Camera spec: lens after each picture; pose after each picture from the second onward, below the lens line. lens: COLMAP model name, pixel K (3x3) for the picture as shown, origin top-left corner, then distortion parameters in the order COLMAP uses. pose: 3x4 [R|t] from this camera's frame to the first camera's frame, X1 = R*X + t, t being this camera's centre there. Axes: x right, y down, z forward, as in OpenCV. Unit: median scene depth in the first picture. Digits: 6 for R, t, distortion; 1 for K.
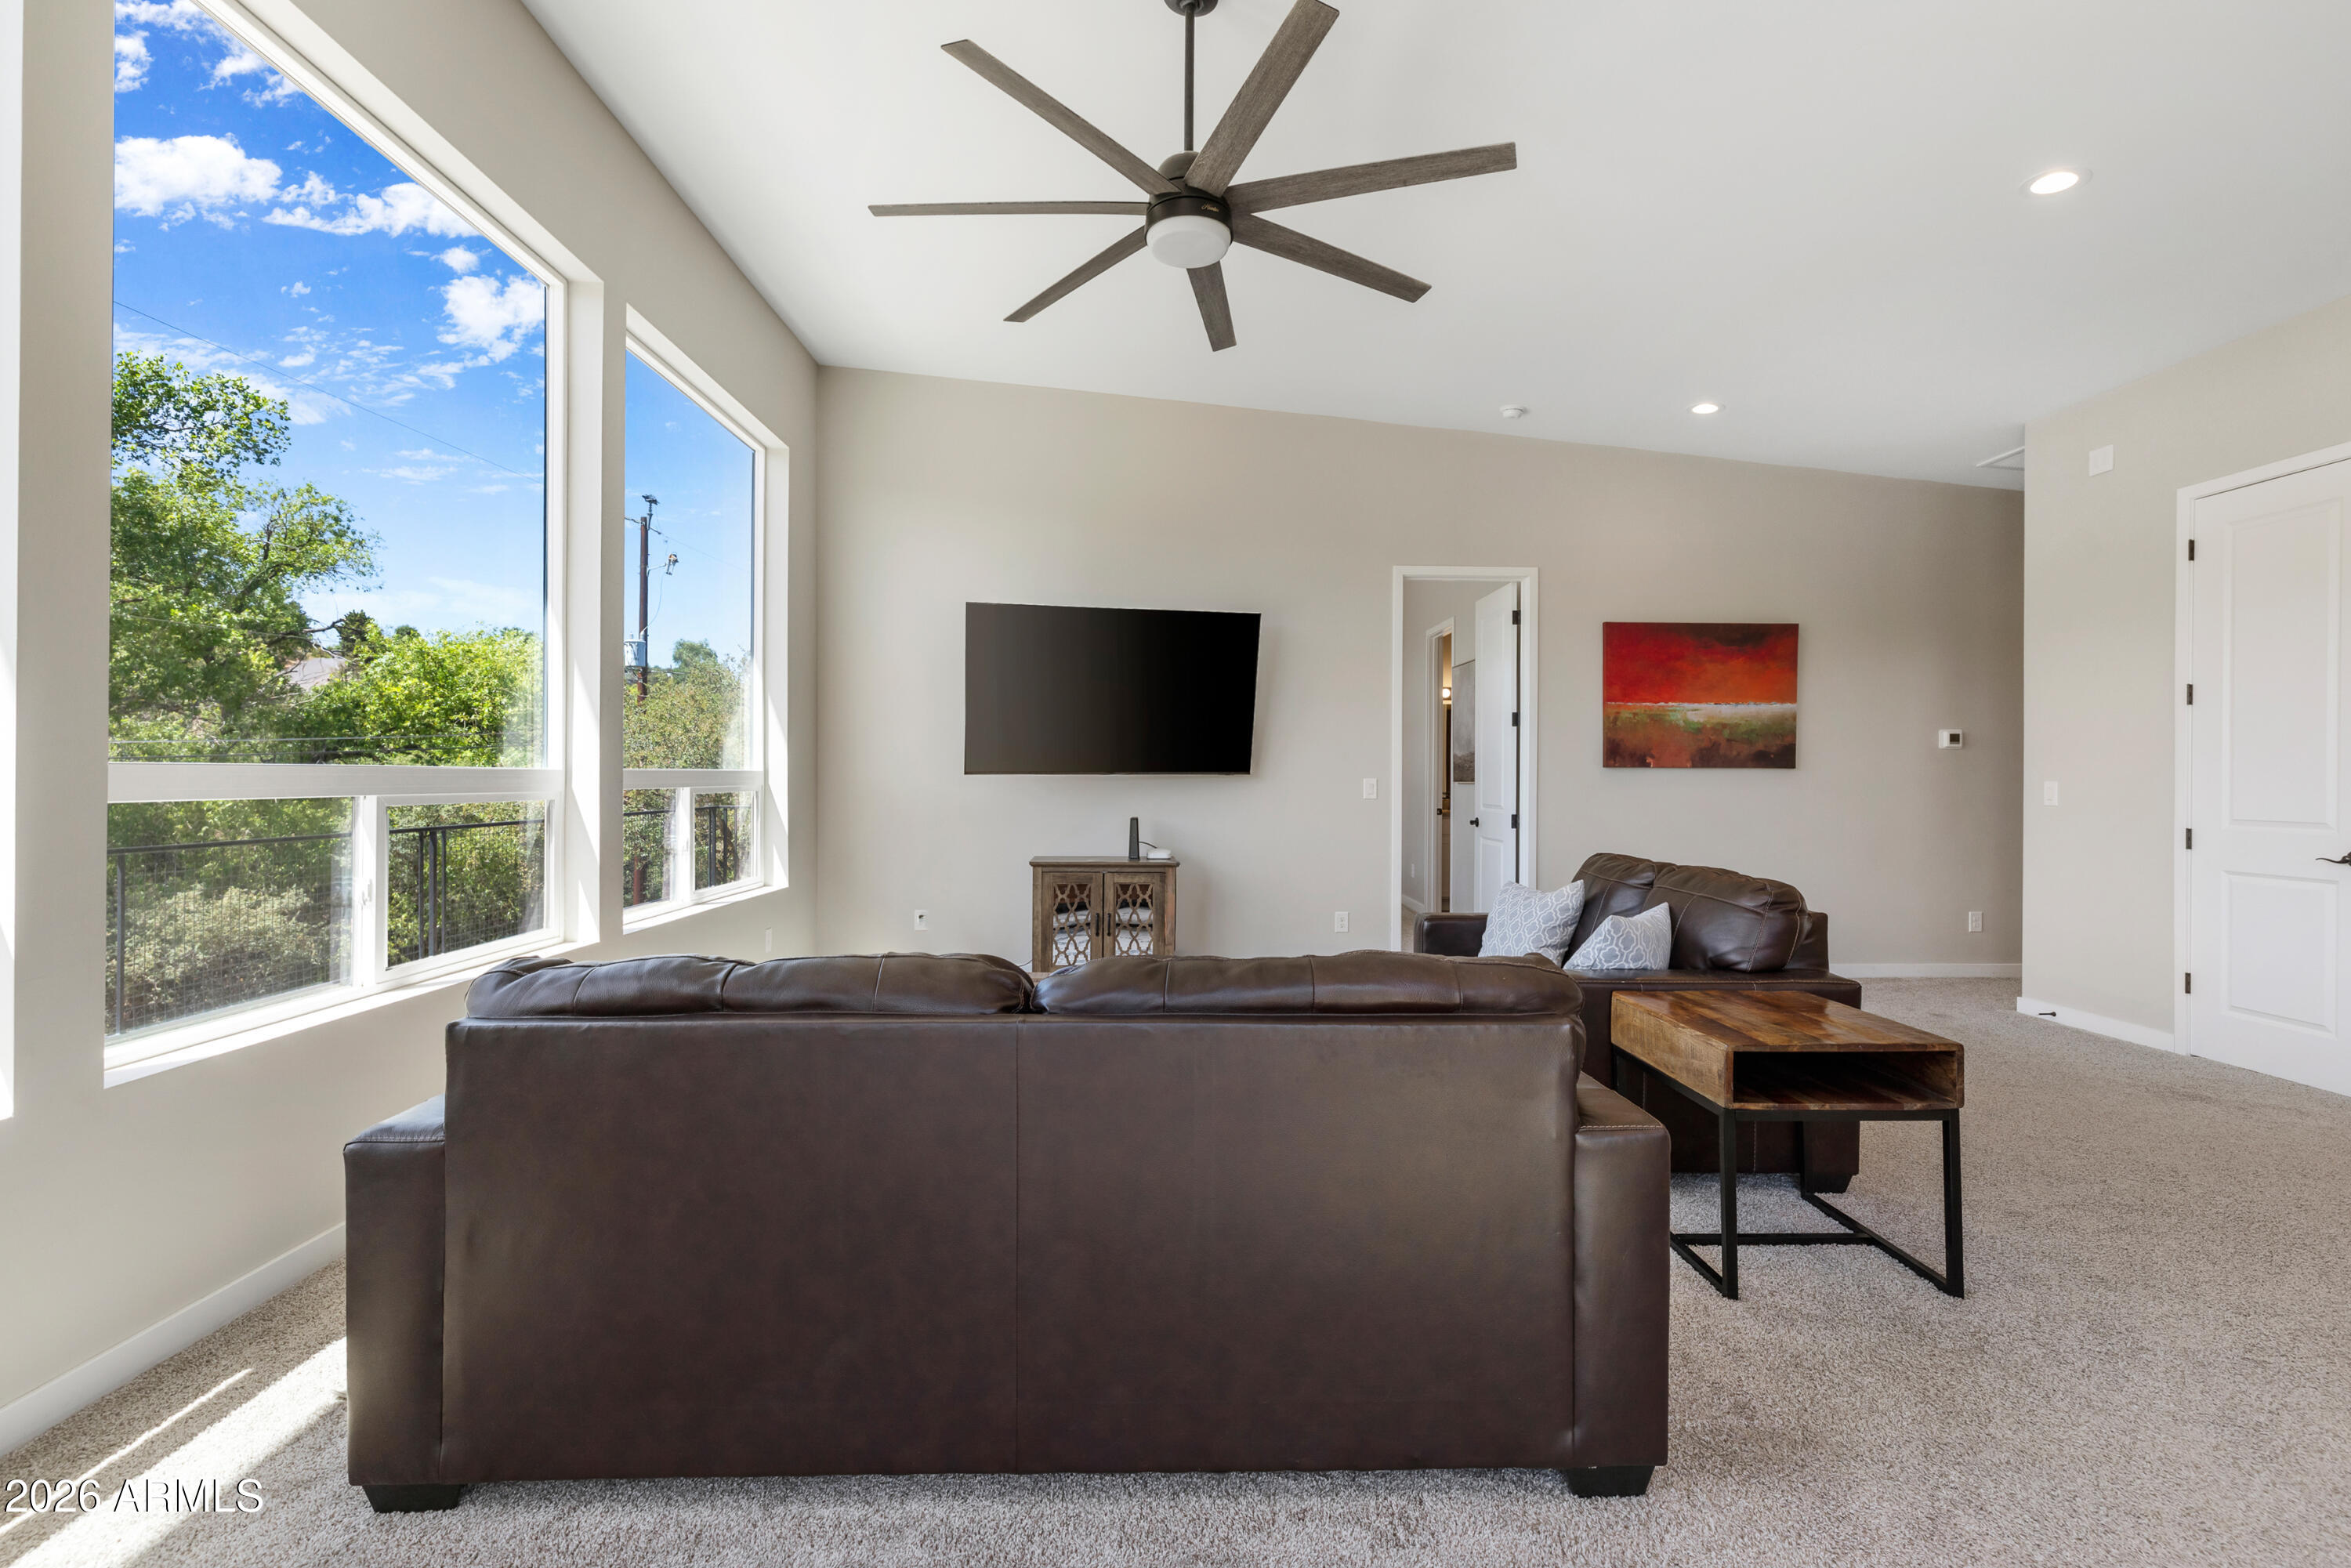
lens RADIAL K [[1060.9, 0, 1182.2], [0, 1060.9, 769.9], [0, 0, 1]] dist [-0.001551, -0.000156]
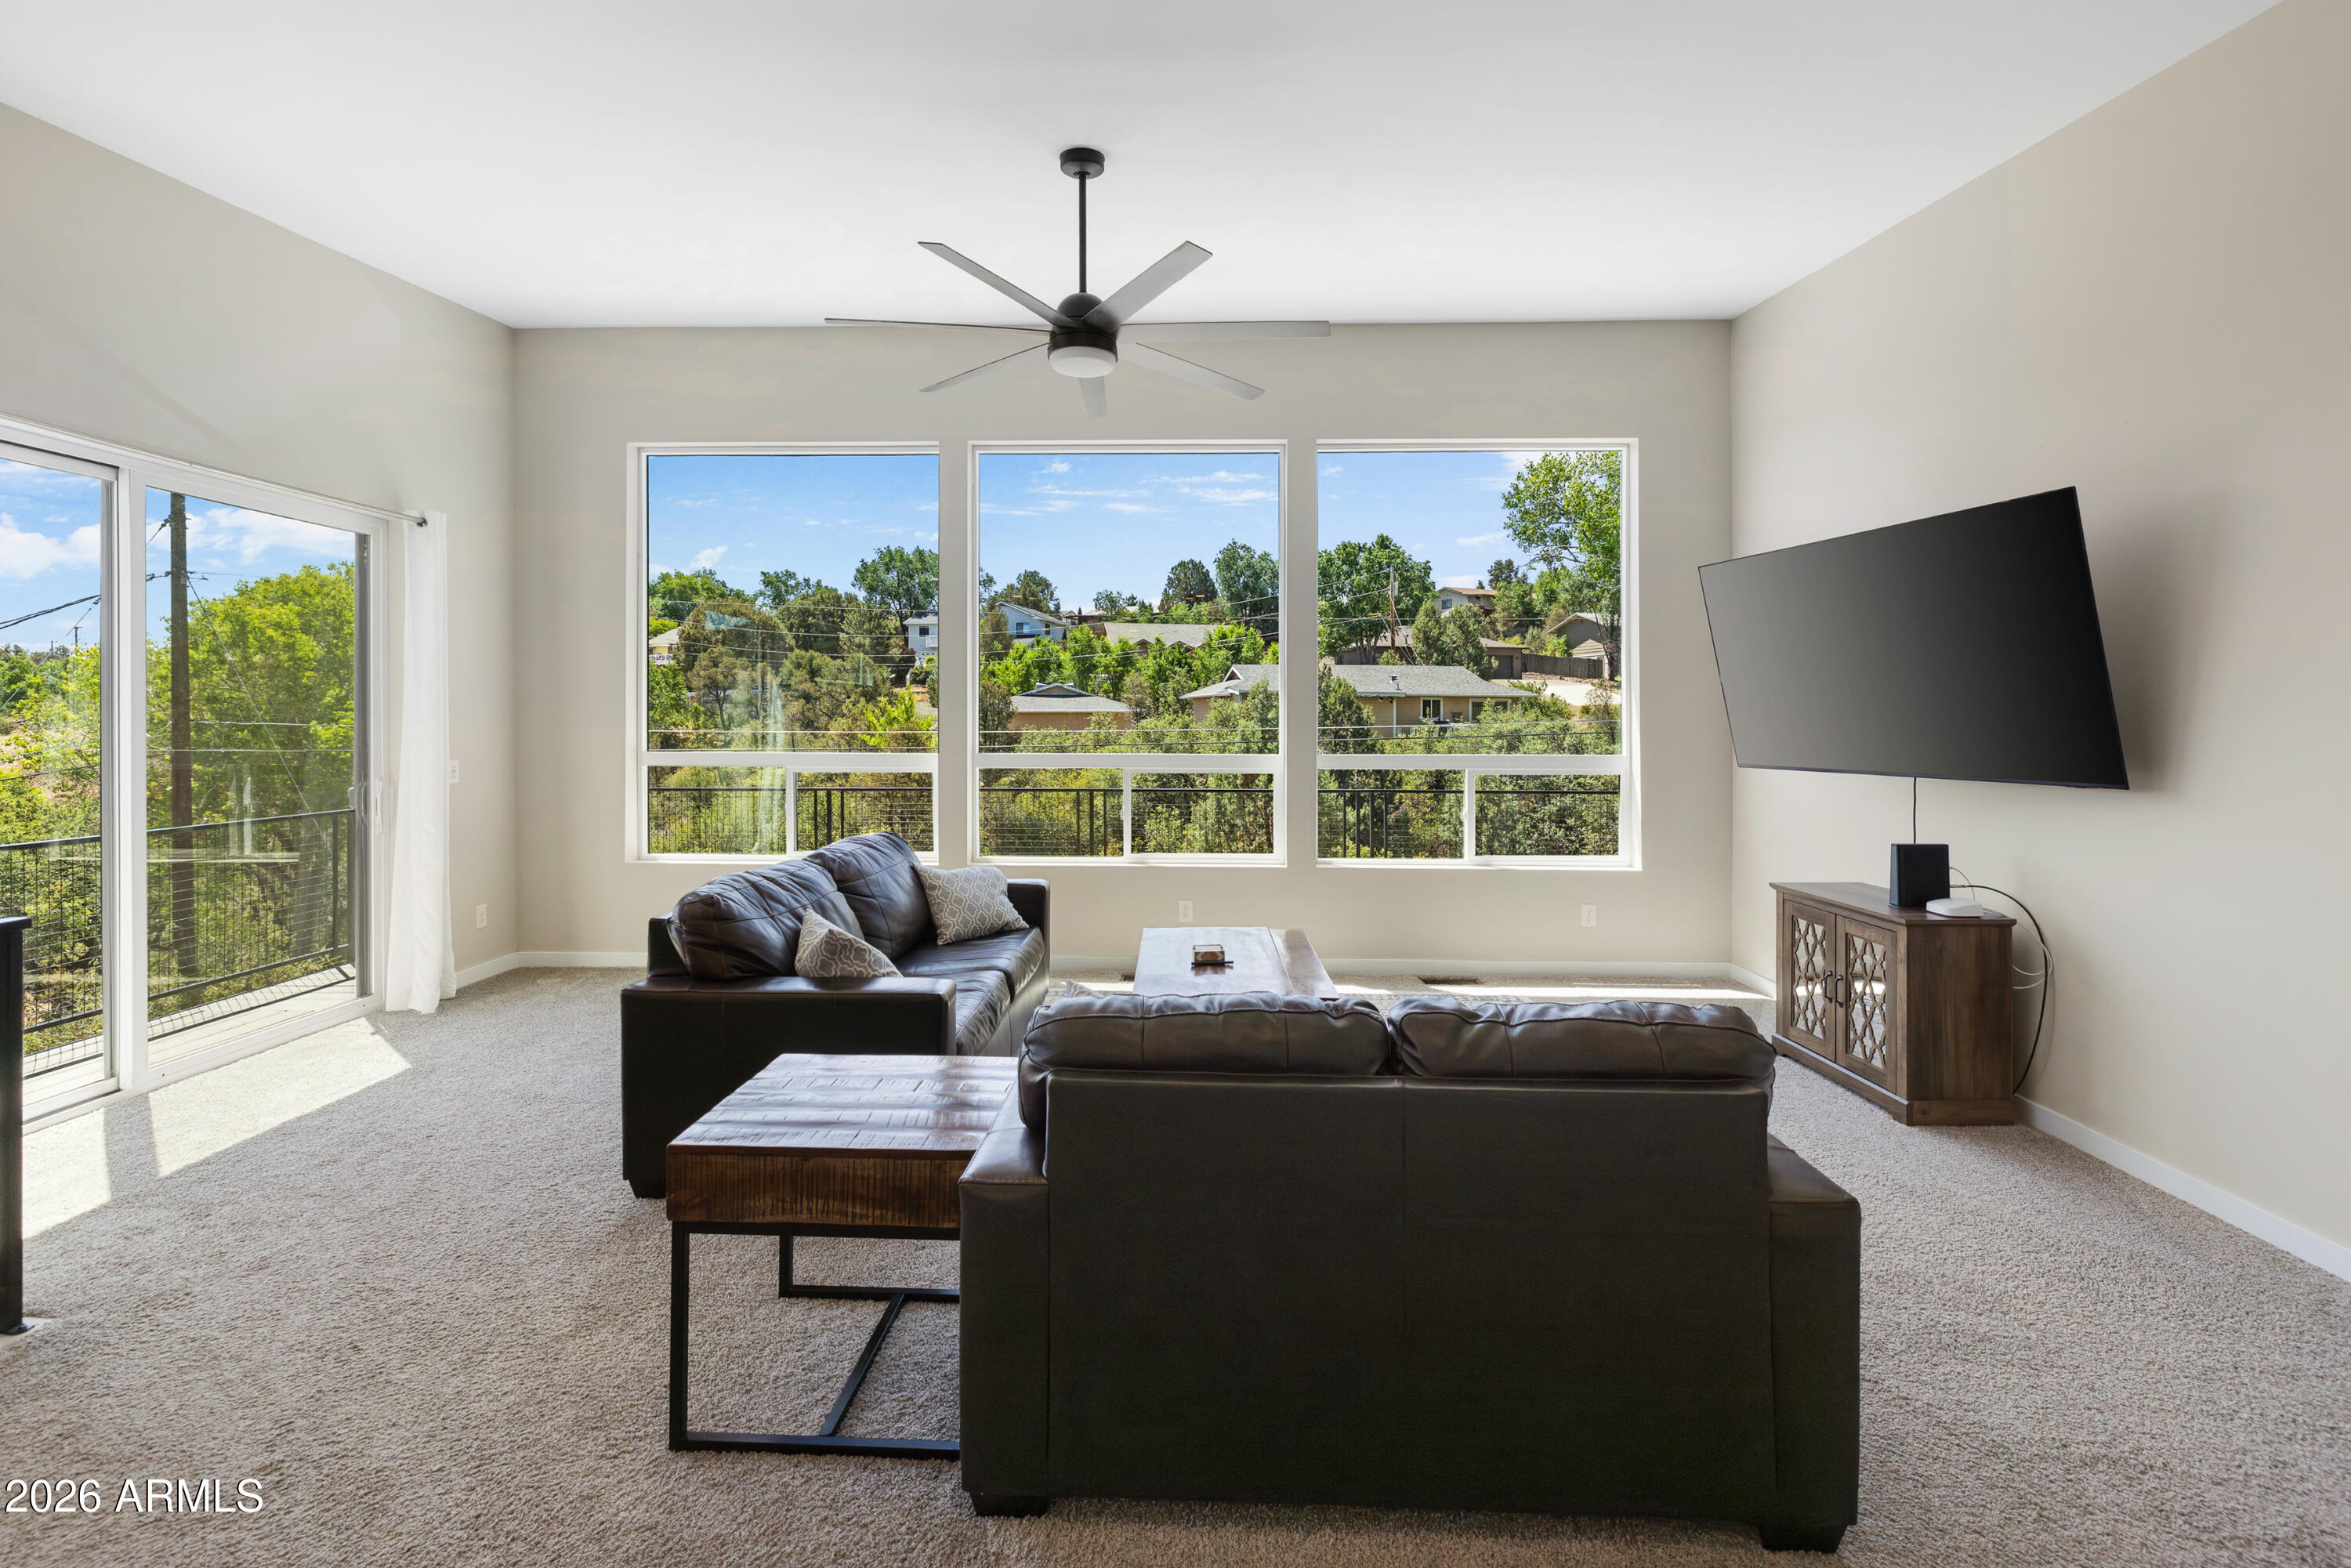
lens RADIAL K [[1042.2, 0, 1182.5], [0, 1042.2, 725.2], [0, 0, 1]] dist [-0.015171, -0.000030]
pose [[-0.047585, 0.003750, -0.998860, 0.608400], [-0.000436, 0.999993, 0.003775, -0.029604], [0.998867, 0.000615, -0.047583, 0.579998]]
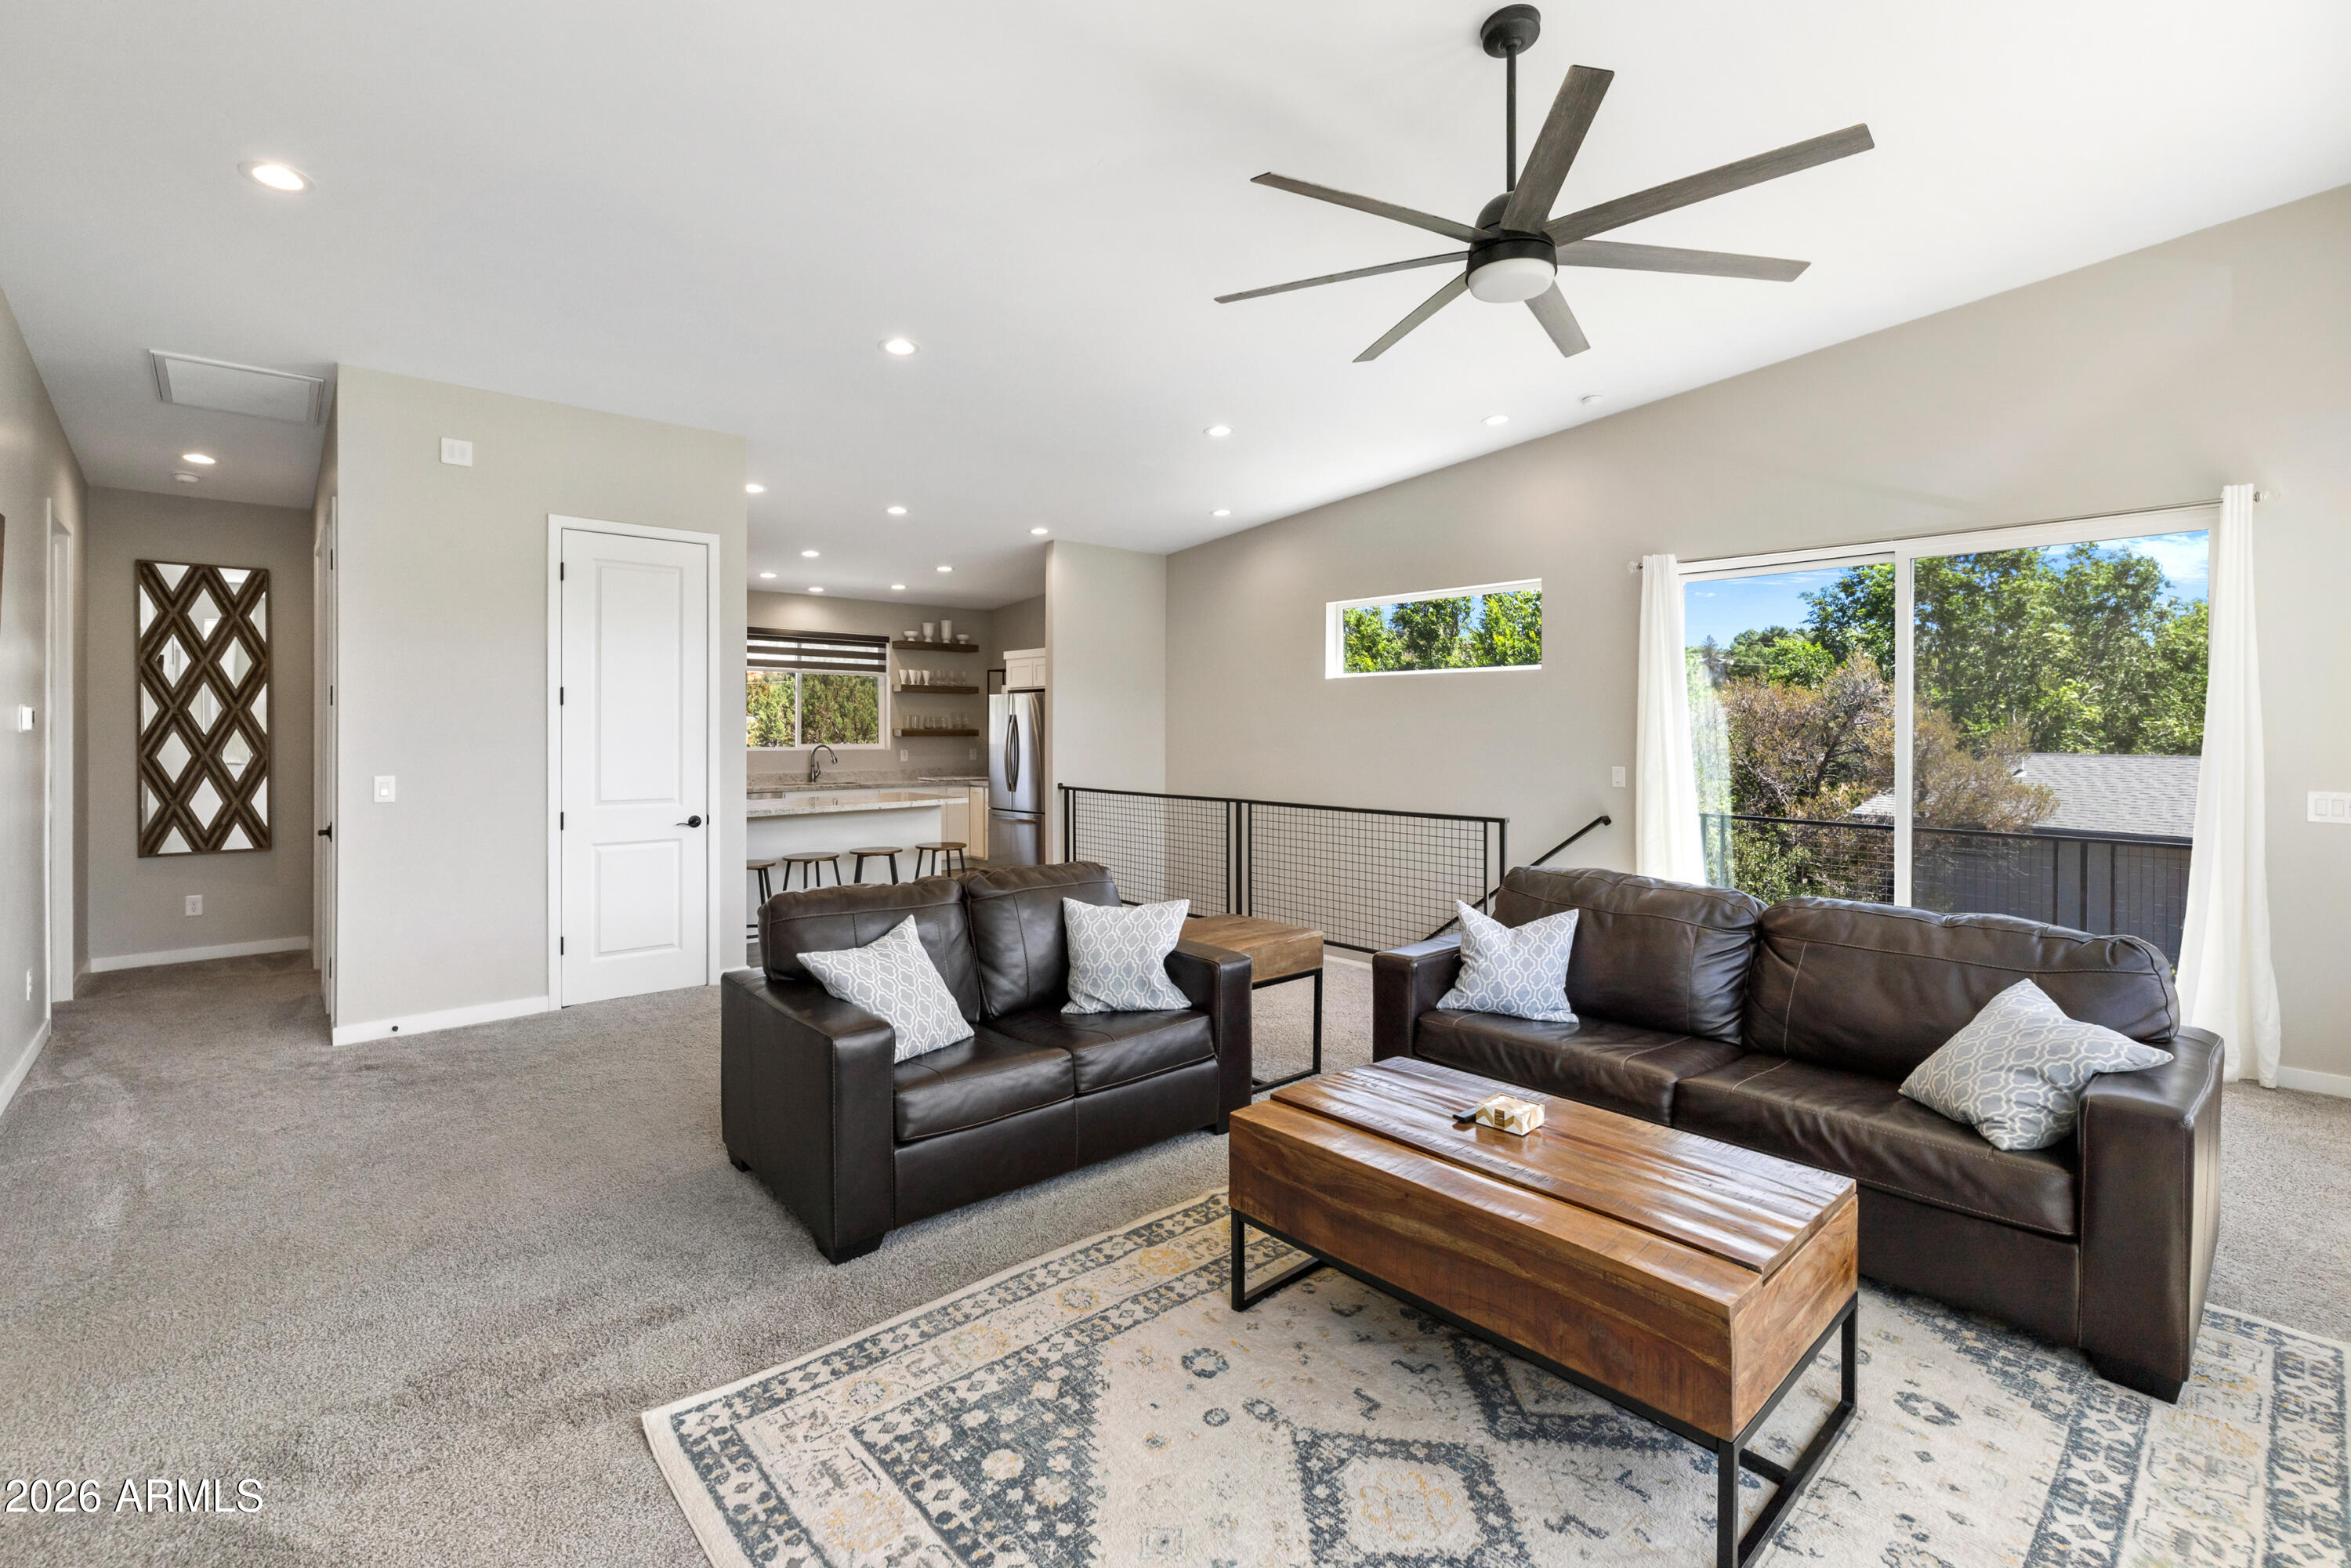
lens RADIAL K [[1044.4, 0, 1183.5], [0, 1044.4, 734.2], [0, 0, 1]] dist [-0.000993, -0.000192]
pose [[-0.637841, -0.010651, 0.770095, -0.273282], [-0.009025, 0.999939, 0.006355, -0.033302], [-0.770116, -0.002896, -0.637898, 0.924765]]
